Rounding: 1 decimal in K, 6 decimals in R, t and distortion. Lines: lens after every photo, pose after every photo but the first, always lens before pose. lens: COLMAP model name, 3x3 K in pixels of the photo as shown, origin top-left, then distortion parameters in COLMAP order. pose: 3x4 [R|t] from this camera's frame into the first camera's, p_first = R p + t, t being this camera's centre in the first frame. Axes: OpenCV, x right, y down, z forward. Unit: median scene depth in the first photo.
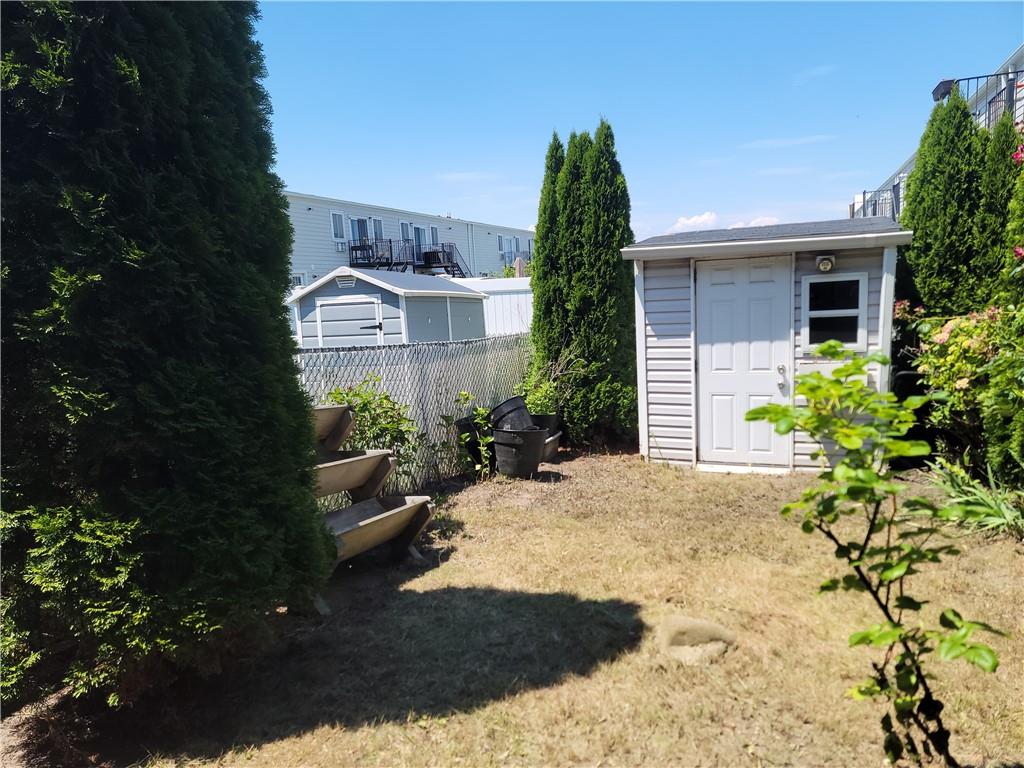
lens RADIAL K [[714.0, 0, 522.7], [0, 714.0, 395.0], [0, 0, 1]] dist [0.091258, -0.053307]
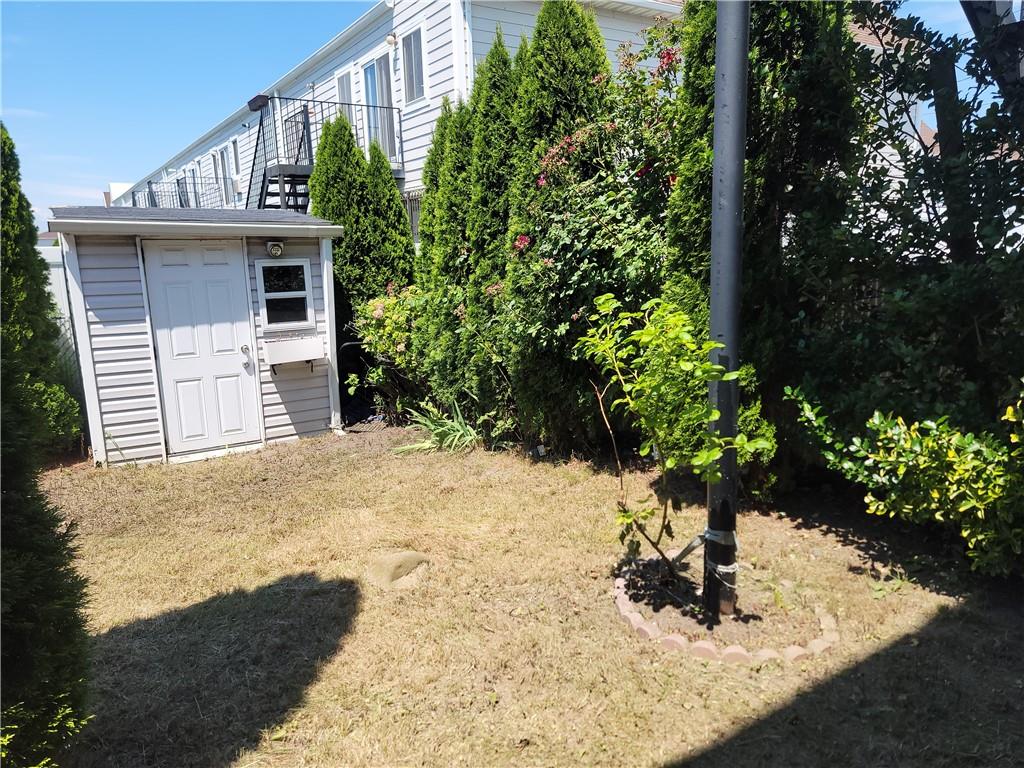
lens RADIAL K [[715.2, 0, 517.1], [0, 715.2, 387.0], [0, 0, 1]] dist [0.081408, -0.073527]
pose [[0.571210, -0.116187, 0.812539, -0.273986], [0.116382, 0.991394, 0.059946, 0.001321], [-0.812511, 0.060323, 0.579816, 0.085690]]
